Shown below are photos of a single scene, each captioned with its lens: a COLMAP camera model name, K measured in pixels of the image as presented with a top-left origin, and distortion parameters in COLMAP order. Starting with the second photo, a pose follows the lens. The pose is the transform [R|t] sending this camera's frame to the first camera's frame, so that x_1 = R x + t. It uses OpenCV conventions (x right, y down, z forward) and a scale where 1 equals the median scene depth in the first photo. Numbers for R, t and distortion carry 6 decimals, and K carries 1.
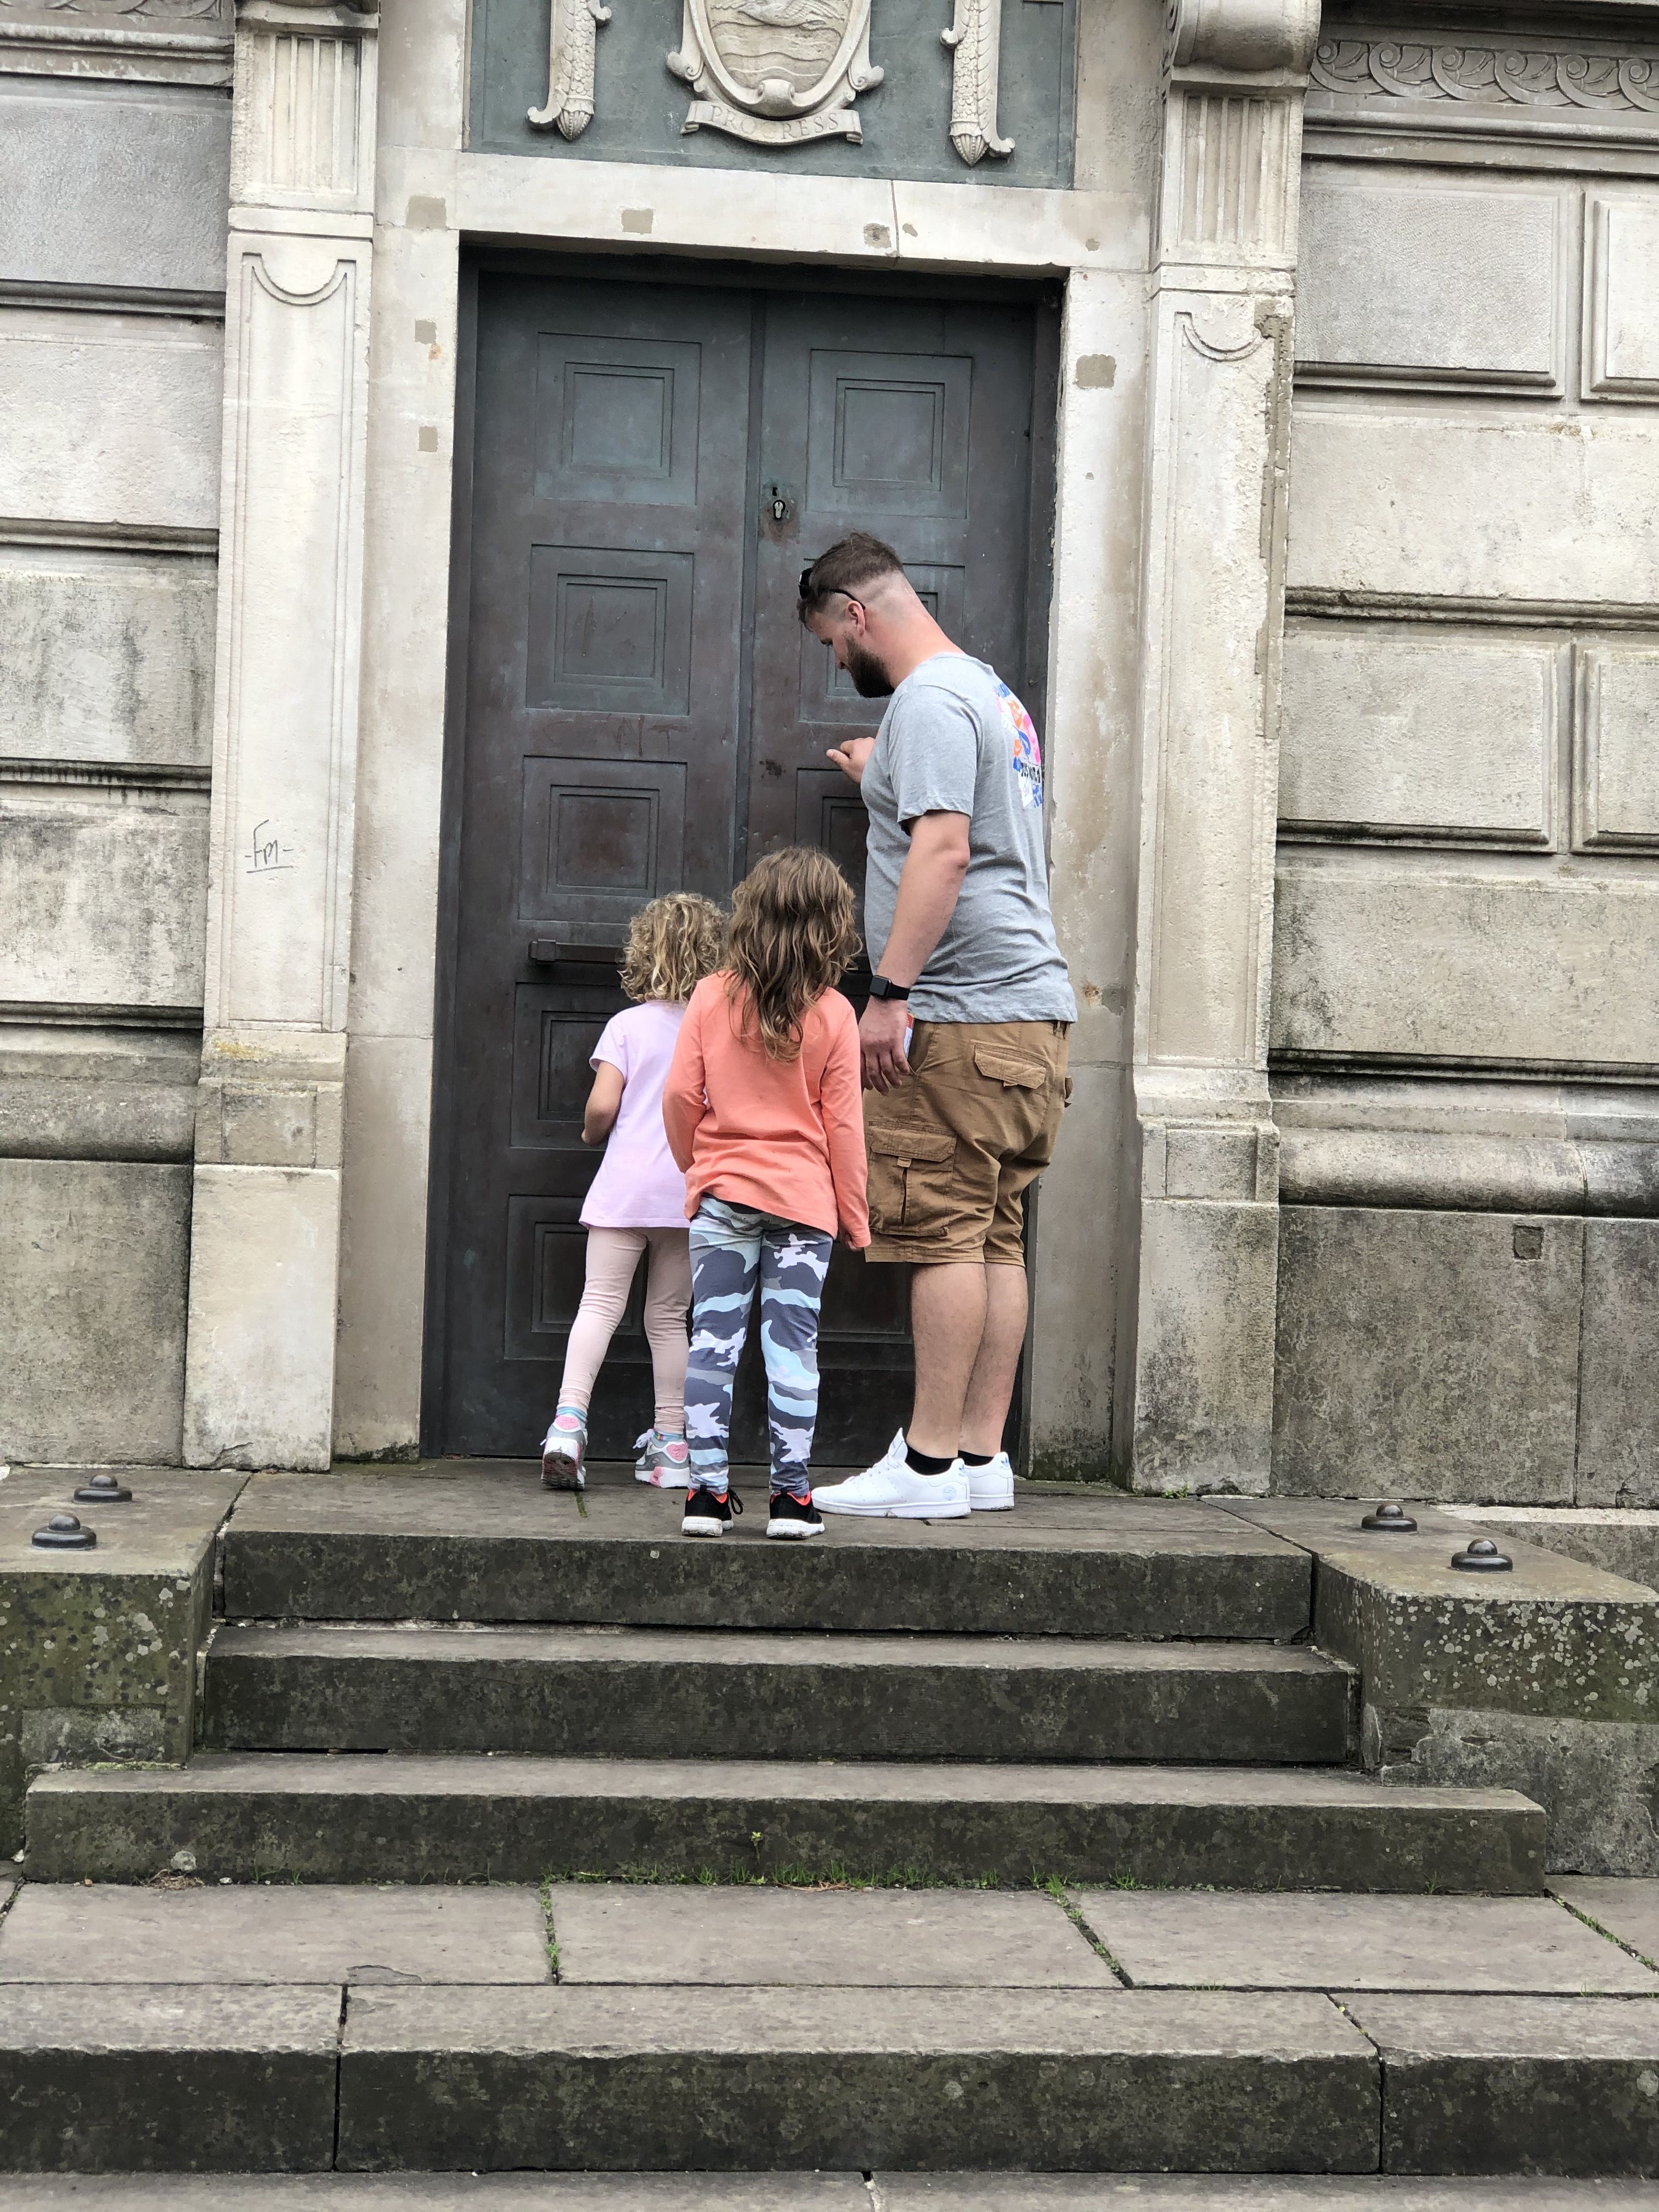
lens RADIAL K [[3633.2, 0, 829.5], [0, 3633.2, 1106.0], [0, 0, 1]] dist [0.142849, -0.298108]
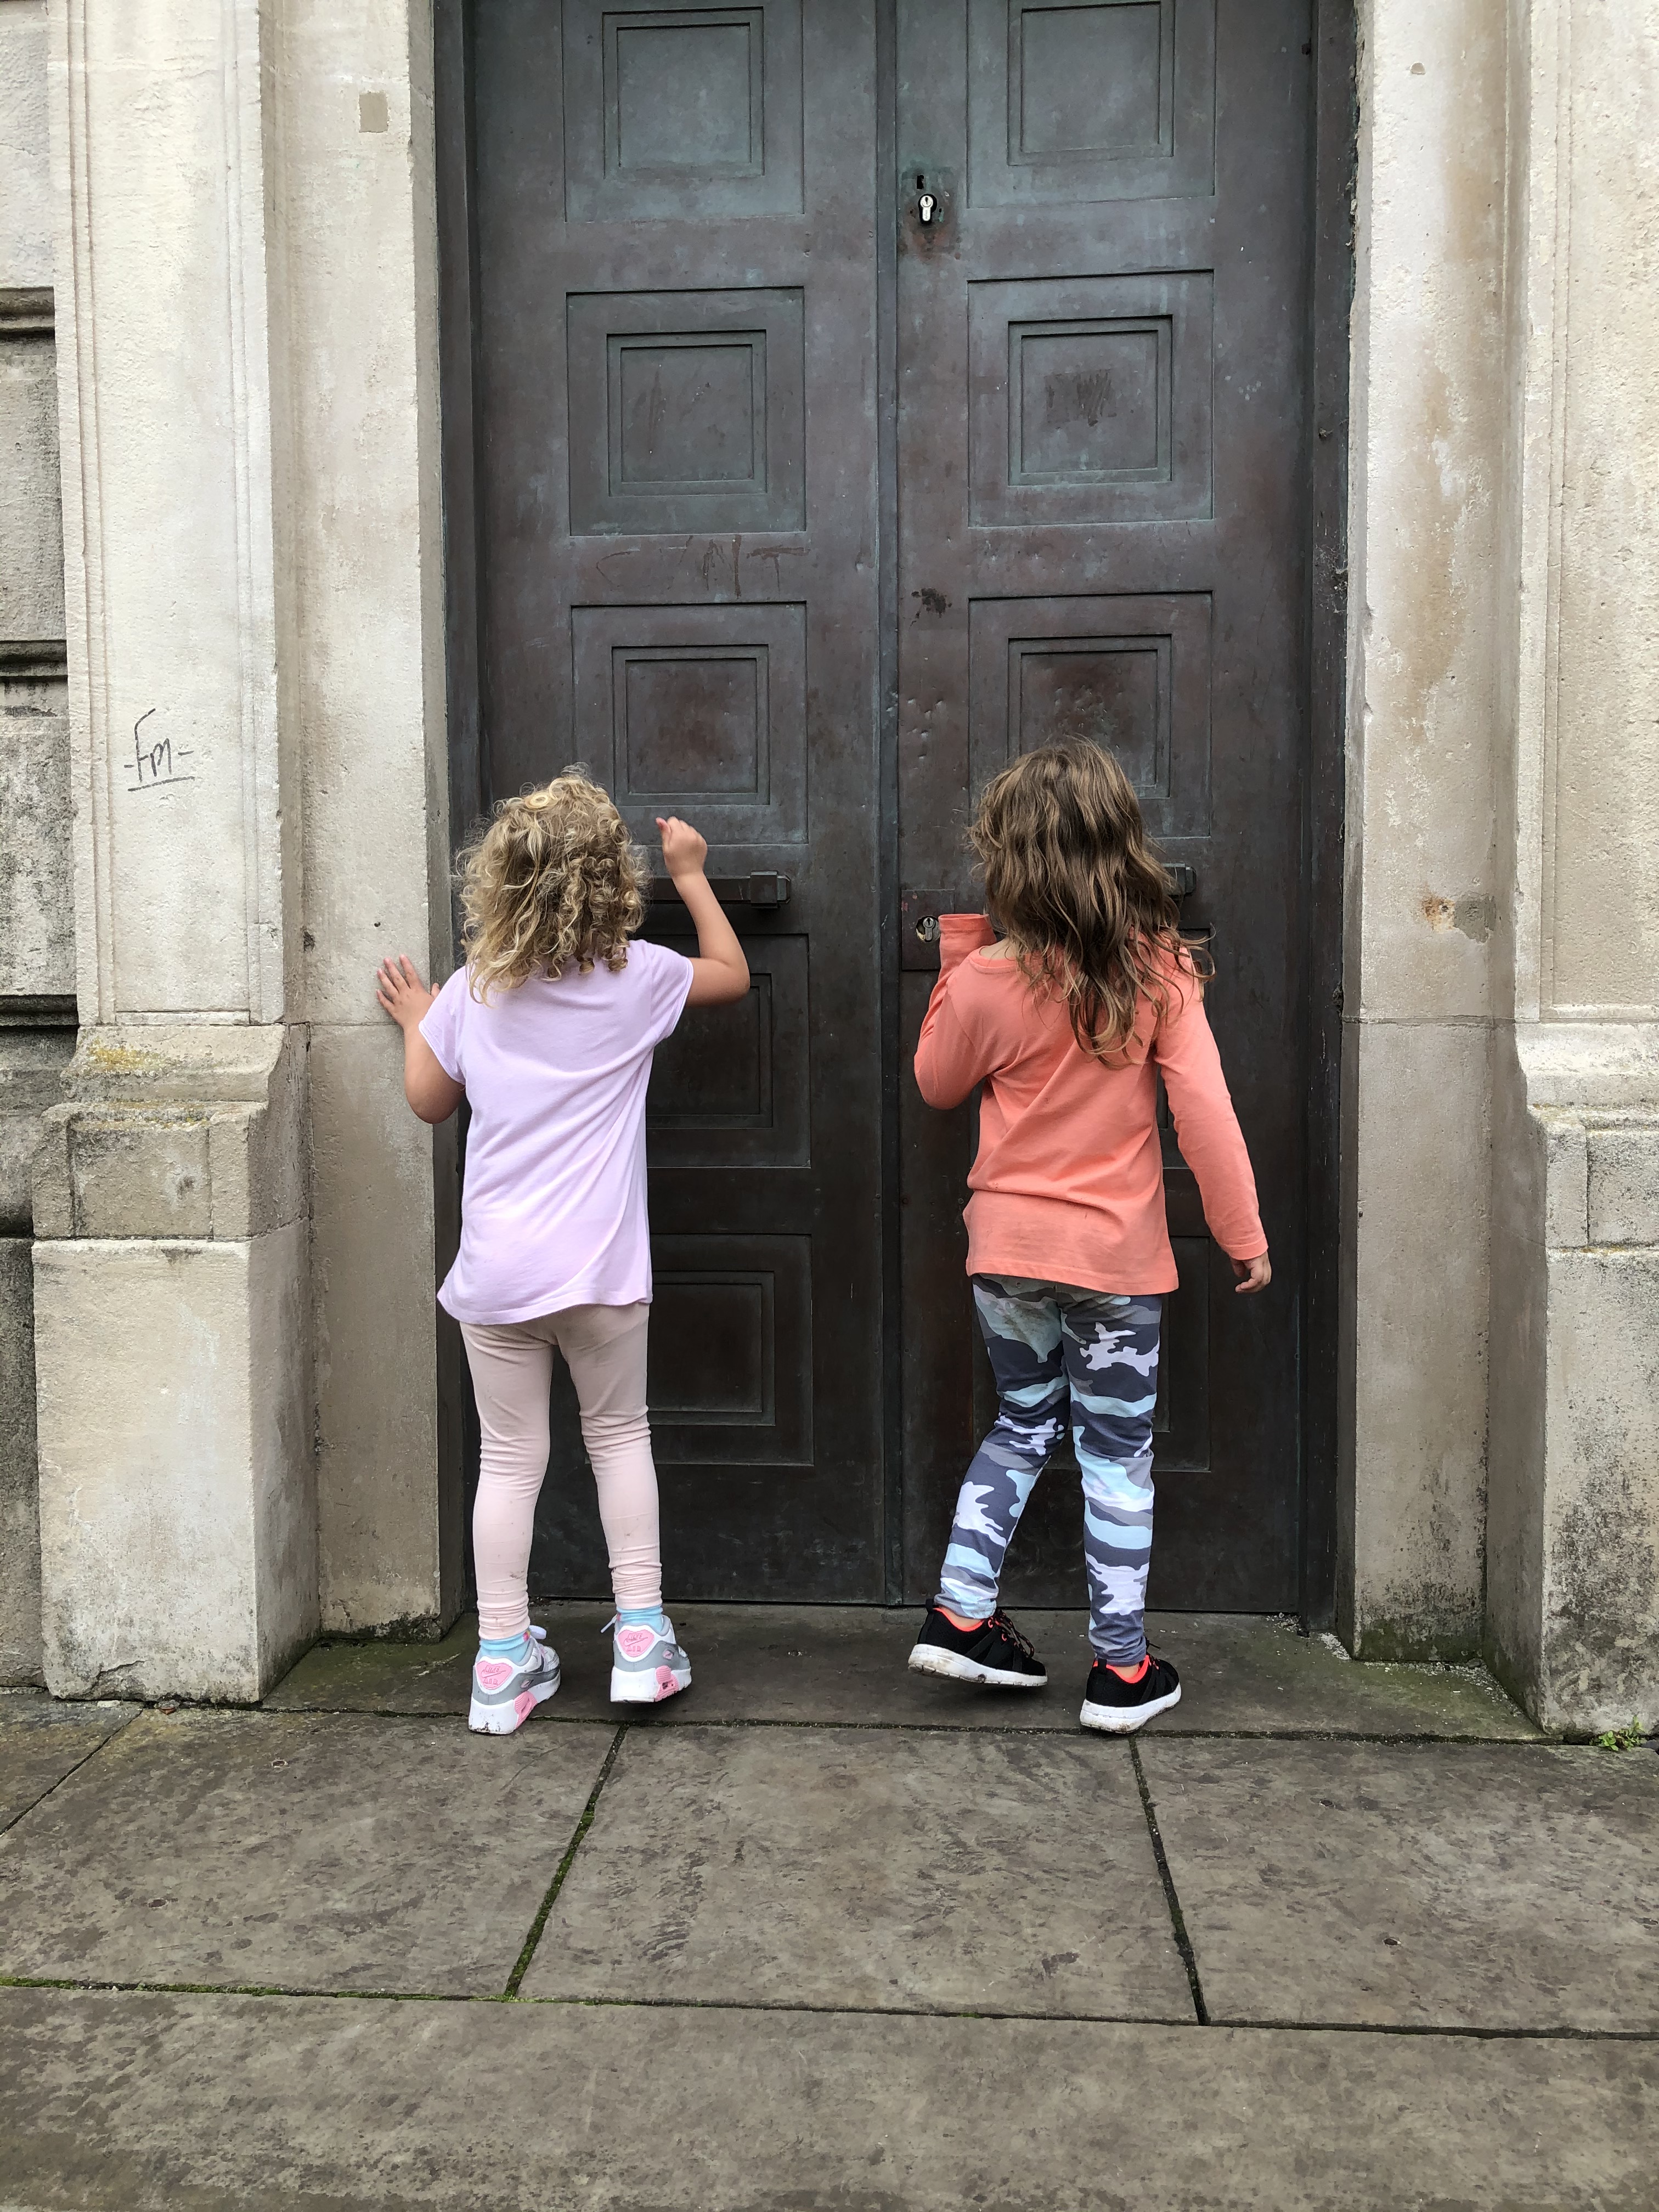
lens RADIAL K [[1798.7, 0, 822.9], [0, 1798.7, 1092.3], [0, 0, 1]] dist [0.040929, -0.036039]
pose [[0.983718, -0.030954, -0.177034, 0.022201], [0.041752, 0.997466, 0.057599, -0.022626], [0.174802, -0.064052, 0.982518, 0.690508]]
